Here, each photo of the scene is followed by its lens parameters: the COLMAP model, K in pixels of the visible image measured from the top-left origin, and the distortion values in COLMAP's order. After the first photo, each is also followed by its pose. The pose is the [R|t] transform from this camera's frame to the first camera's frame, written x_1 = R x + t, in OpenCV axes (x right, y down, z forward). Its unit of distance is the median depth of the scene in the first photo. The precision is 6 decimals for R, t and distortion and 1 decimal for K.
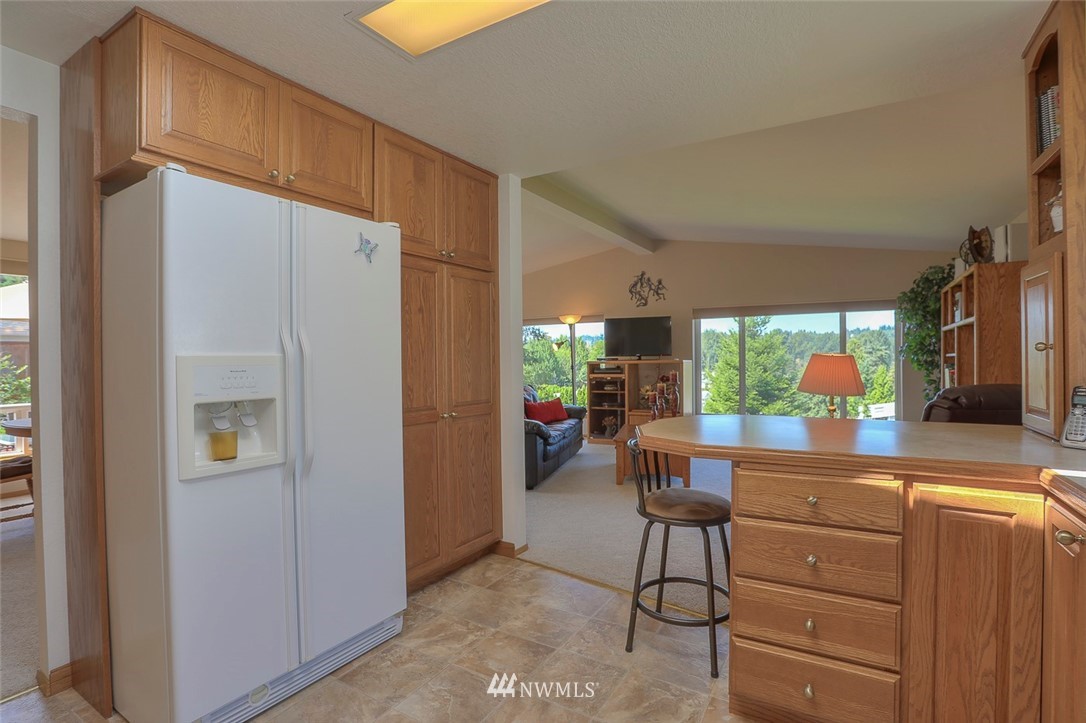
lens RADIAL K [[529.2, 0, 539.9], [0, 529.2, 360.1], [0, 0, 1]] dist [-0.076195, 0.031983]
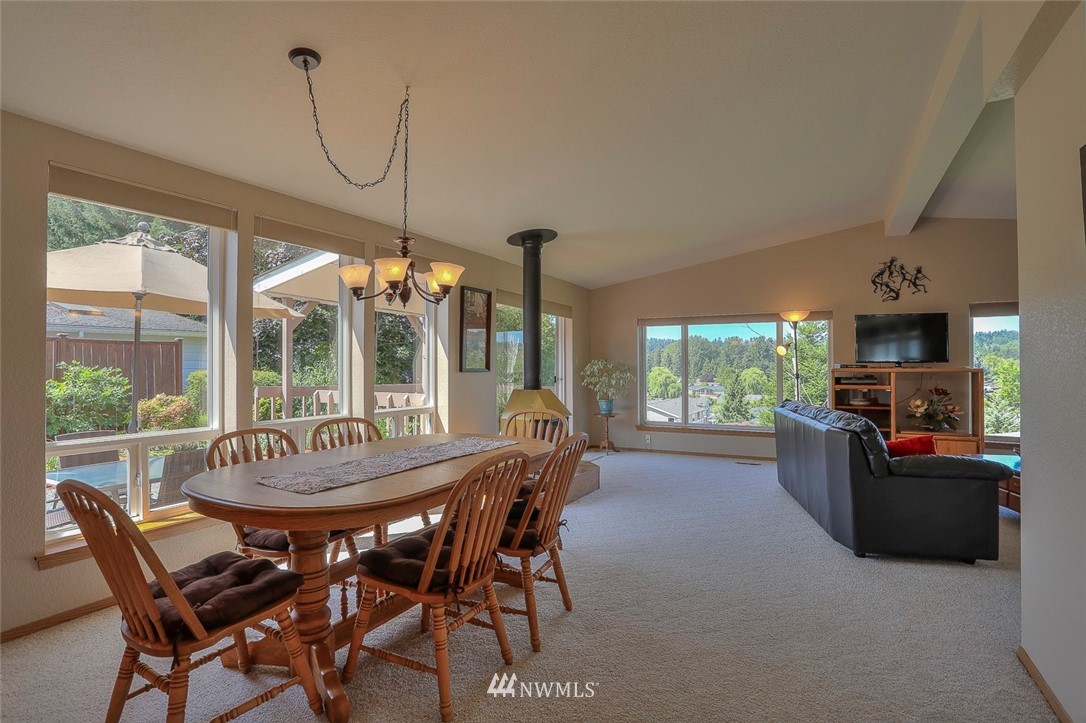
lens RADIAL K [[534.4, 0, 543.0], [0, 534.4, 361.5], [0, 0, 1]] dist [-0.077838, 0.045447]
pose [[0.998781, 0.009487, 0.048442, -0.380228], [-0.009124, 0.999929, -0.007723, 0.001547], [-0.048512, 0.007272, 0.998796, 0.241212]]
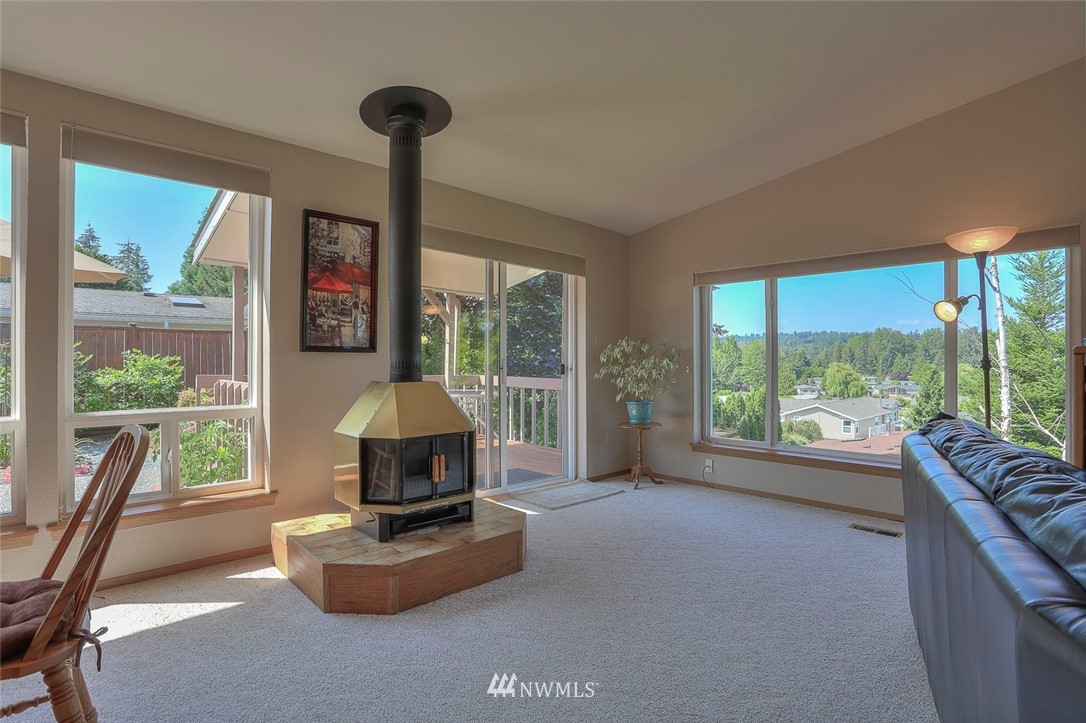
lens RADIAL K [[529.2, 0, 539.9], [0, 529.2, 360.1], [0, 0, 1]] dist [-0.076195, 0.031983]
pose [[0.965066, 0.010959, -0.261777, -0.166487], [-0.011076, 0.999938, 0.001027, 0.015016], [0.261772, 0.001908, 0.965128, 0.585996]]
